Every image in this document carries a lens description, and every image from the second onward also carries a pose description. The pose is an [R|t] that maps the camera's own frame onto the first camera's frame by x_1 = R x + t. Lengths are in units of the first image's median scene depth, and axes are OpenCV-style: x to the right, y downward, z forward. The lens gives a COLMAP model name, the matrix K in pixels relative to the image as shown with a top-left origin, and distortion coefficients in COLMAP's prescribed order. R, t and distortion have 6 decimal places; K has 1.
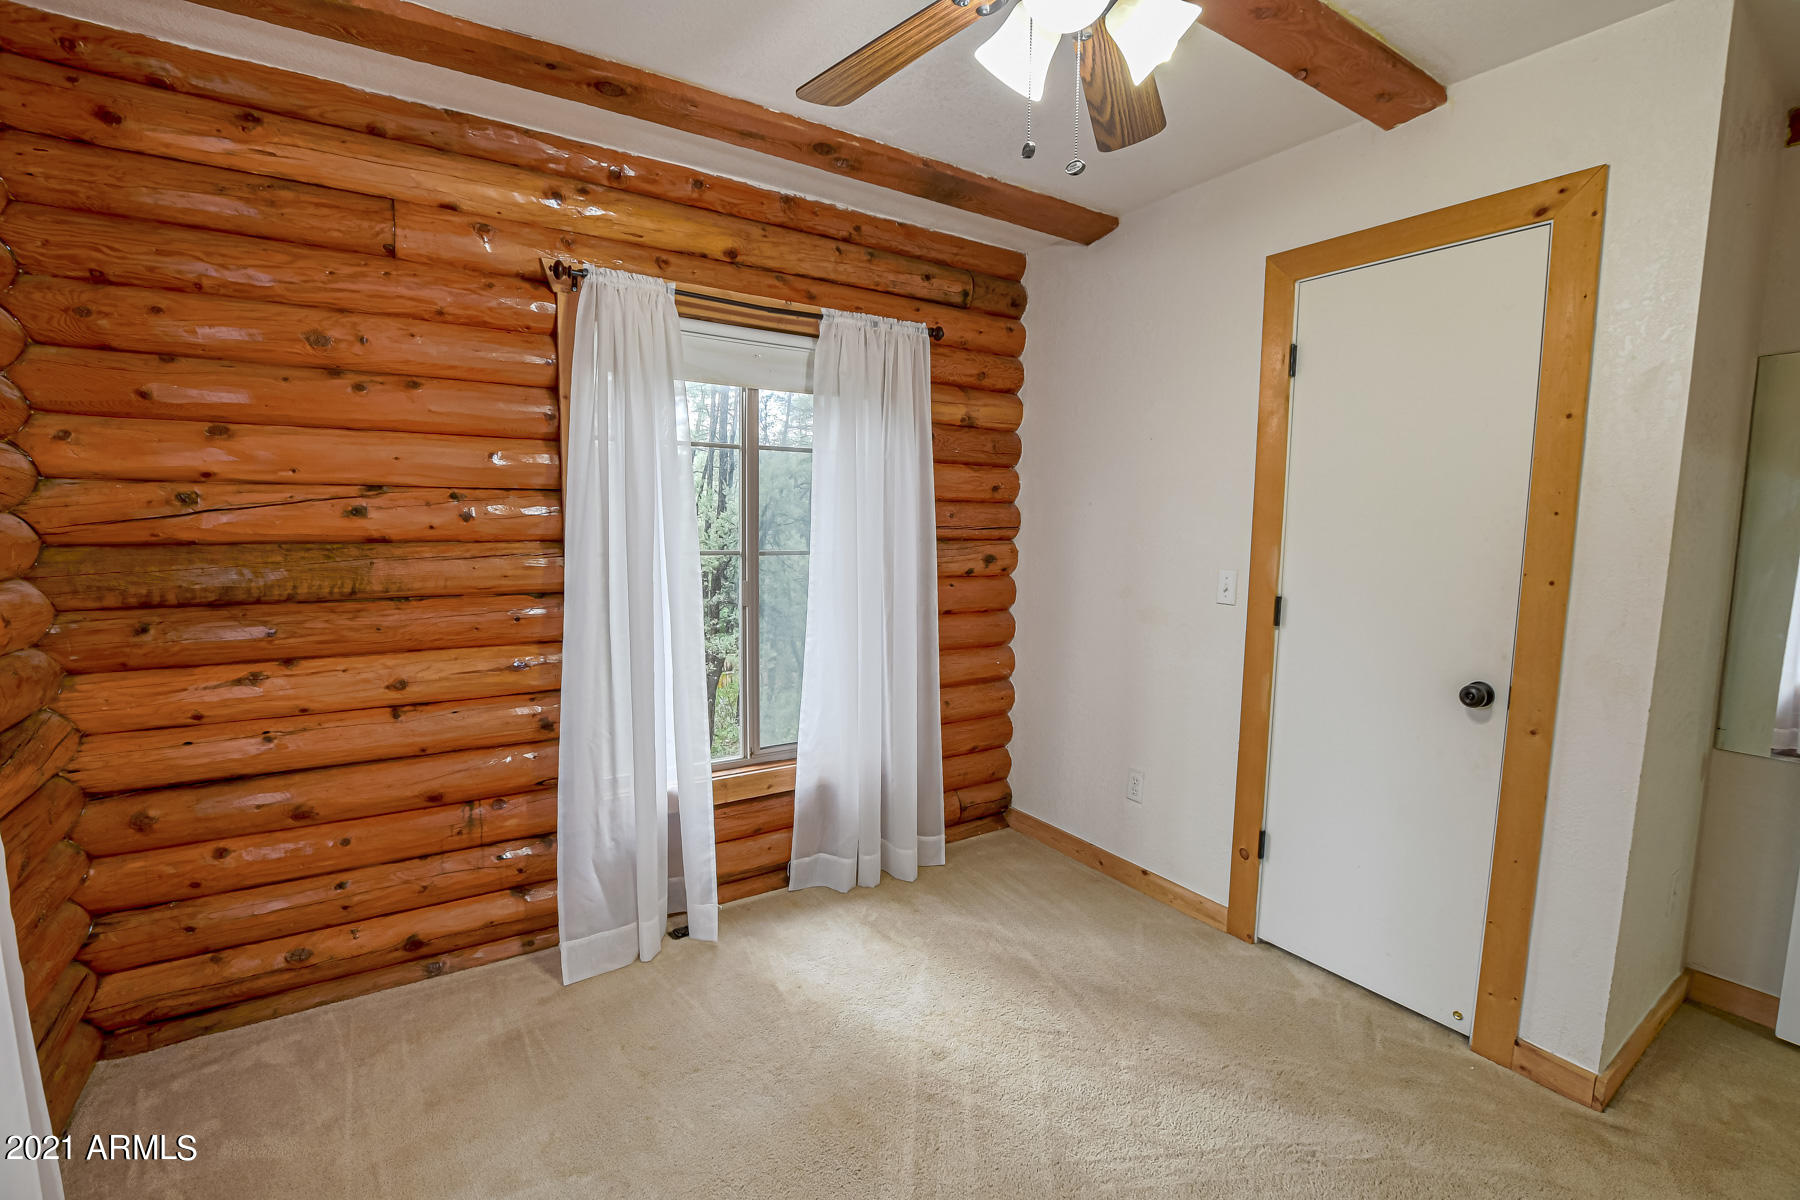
lens RADIAL K [[792.0, 0, 893.7], [0, 792.0, 606.4], [0, 0, 1]] dist [-0.031938, 0.004989]
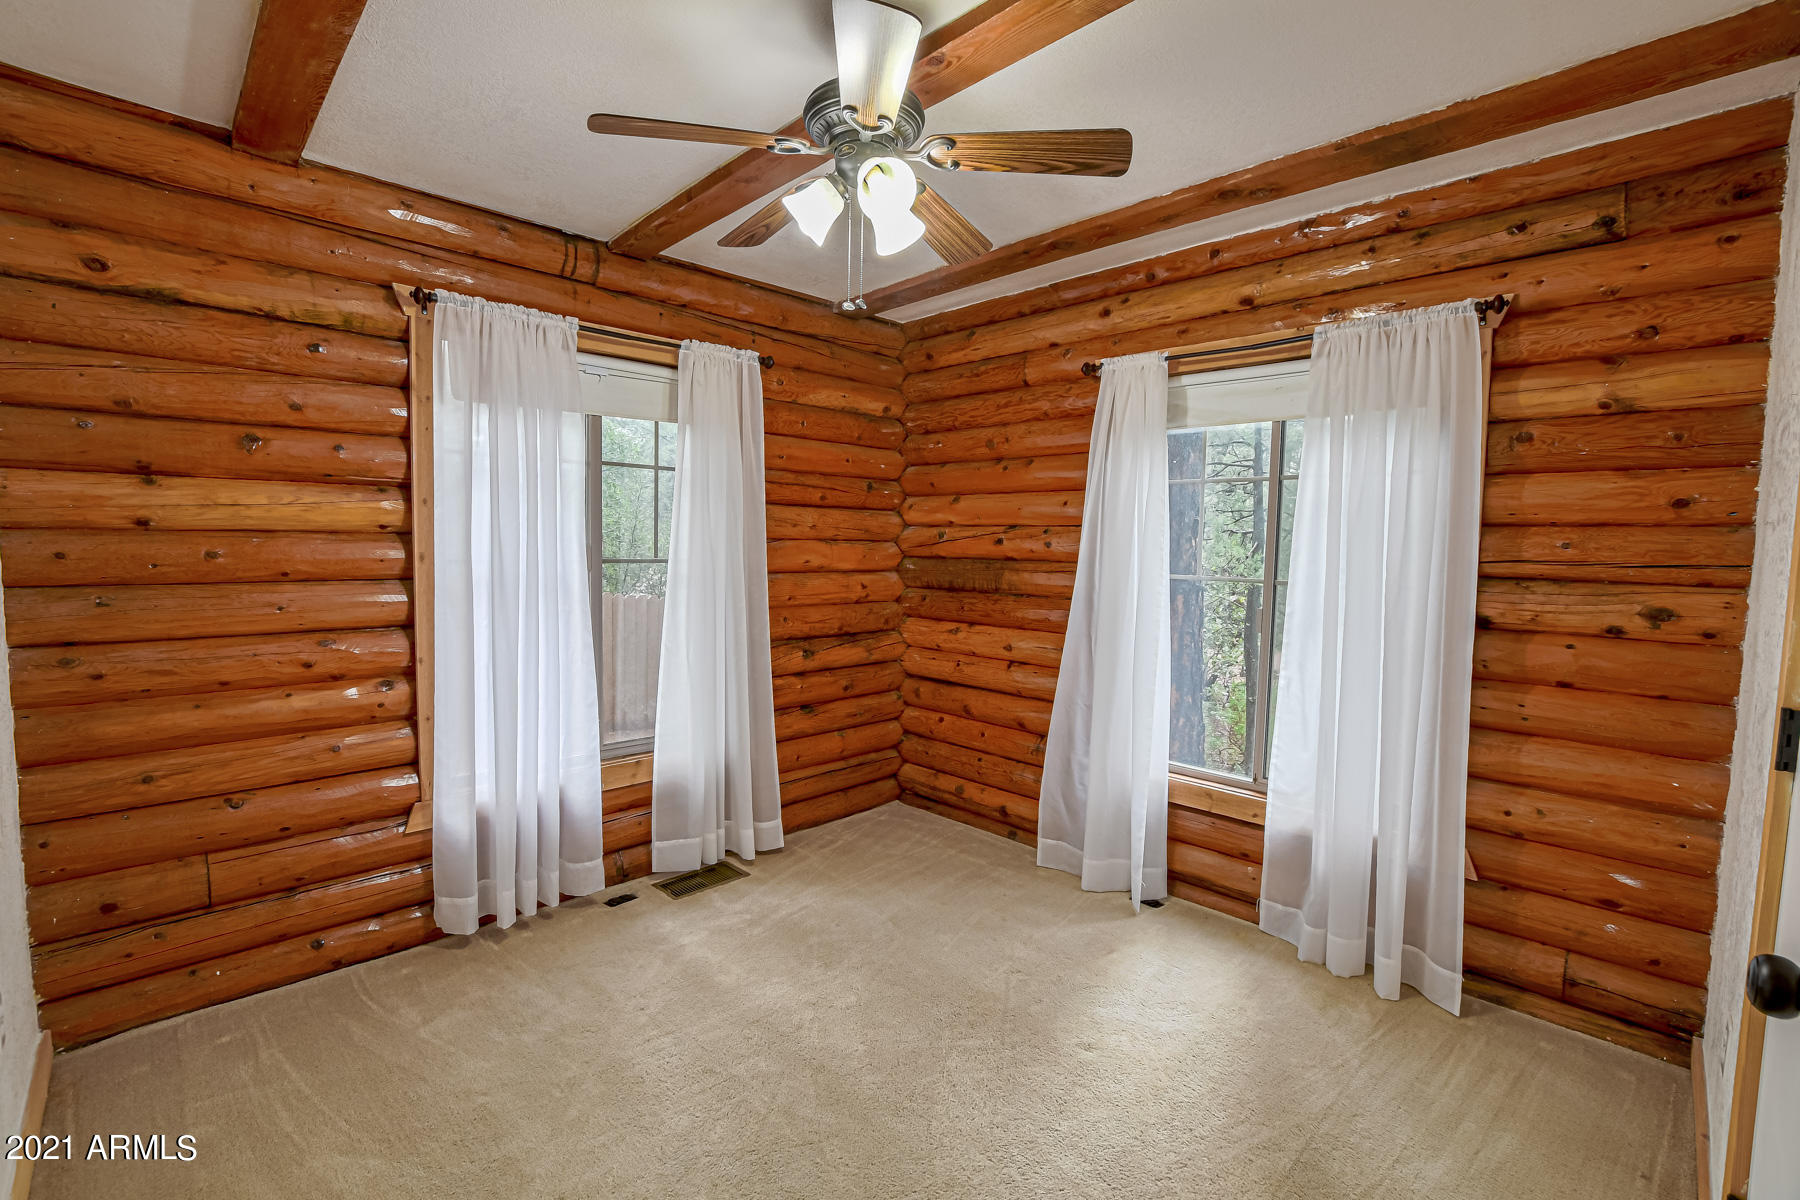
lens RADIAL K [[792.0, 0, 893.7], [0, 792.0, 606.4], [0, 0, 1]] dist [-0.031938, 0.004989]
pose [[0.191356, 0.070485, -0.978987, 0.873851], [-0.120252, 0.991588, 0.047887, -0.032702], [0.974126, 0.108562, 0.198222, 0.408793]]
